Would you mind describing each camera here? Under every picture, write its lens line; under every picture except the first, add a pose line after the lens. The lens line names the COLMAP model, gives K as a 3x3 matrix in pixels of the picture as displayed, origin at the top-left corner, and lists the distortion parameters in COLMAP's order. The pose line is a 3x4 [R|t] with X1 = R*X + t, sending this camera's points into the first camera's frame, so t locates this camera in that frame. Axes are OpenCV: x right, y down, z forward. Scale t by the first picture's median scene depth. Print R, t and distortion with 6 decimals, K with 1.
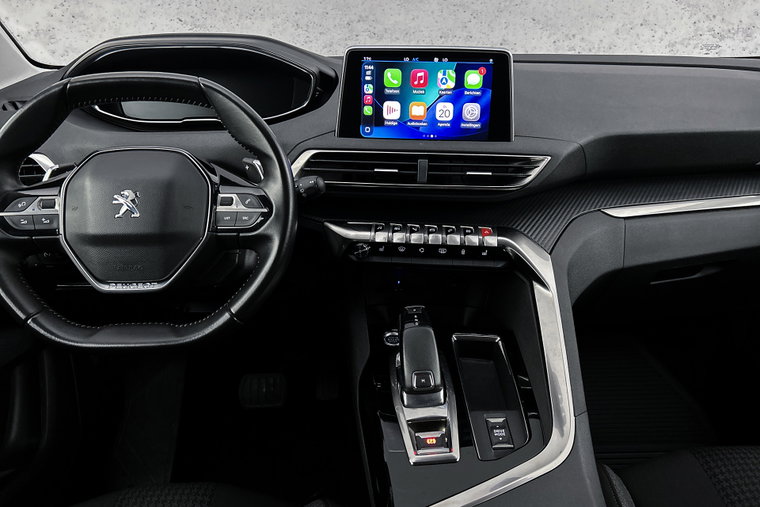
lens RADIAL K [[575.9, 0, 382.2], [0, 575.9, 253.6], [0, 0, 1]] dist [0.082463, -0.113730]
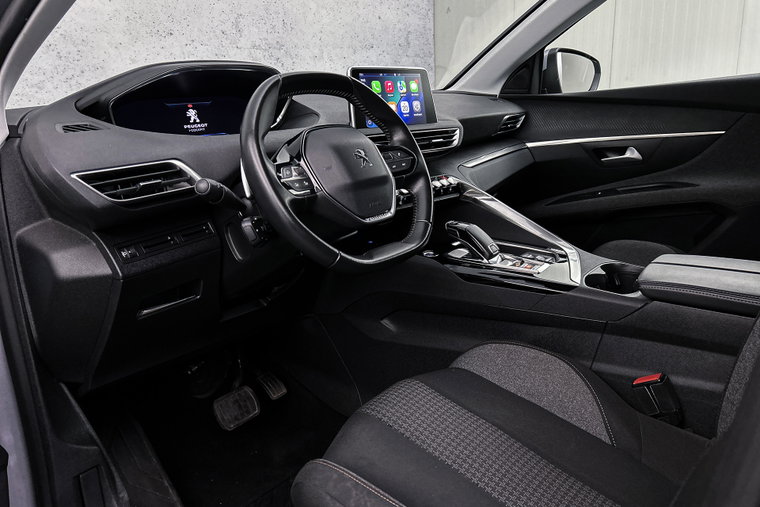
lens RADIAL K [[574.5, 0, 382.2], [0, 574.5, 257.5], [0, 0, 1]] dist [0.076845, -0.101092]
pose [[0.648373, -0.224431, 0.727491, -1.154681], [0.334209, 0.942472, -0.007110, 0.127174], [-0.684044, 0.247744, 0.686080, 0.077519]]
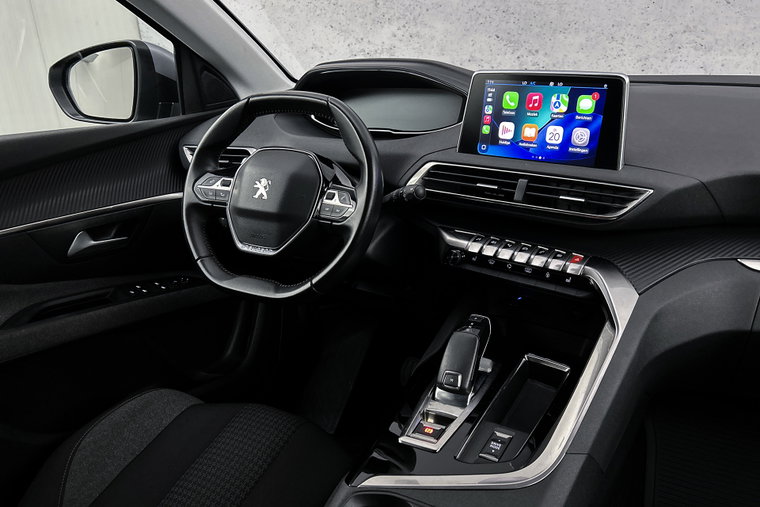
lens RADIAL K [[574.5, 0, 382.2], [0, 574.5, 257.5], [0, 0, 1]] dist [0.076845, -0.101092]
pose [[0.850480, 0.167181, -0.498733, 0.392753], [-0.172827, 0.984322, 0.035236, -0.018449], [0.496804, 0.056227, 0.866039, -0.011231]]
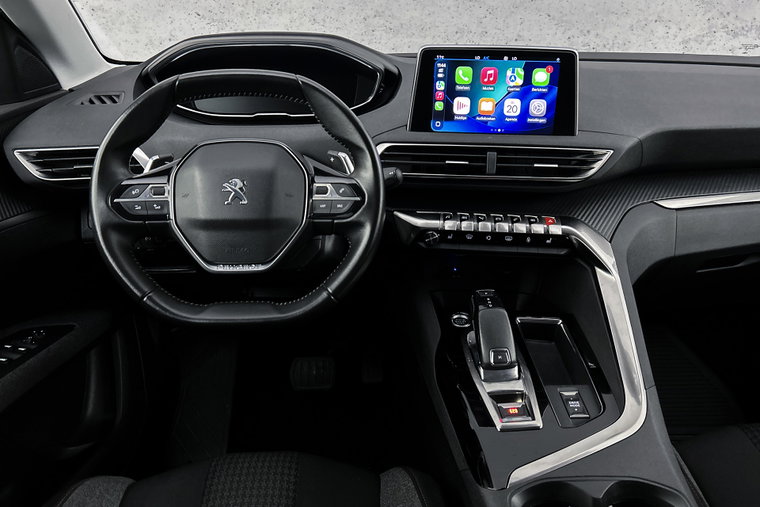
lens RADIAL K [[574.5, 0, 382.2], [0, 574.5, 257.5], [0, 0, 1]] dist [0.076845, -0.101092]
pose [[0.999977, 0.006438, -0.002240, -0.126770], [-0.006402, 0.999856, 0.015706, 0.015170], [0.002341, -0.015692, 0.999874, -0.066378]]
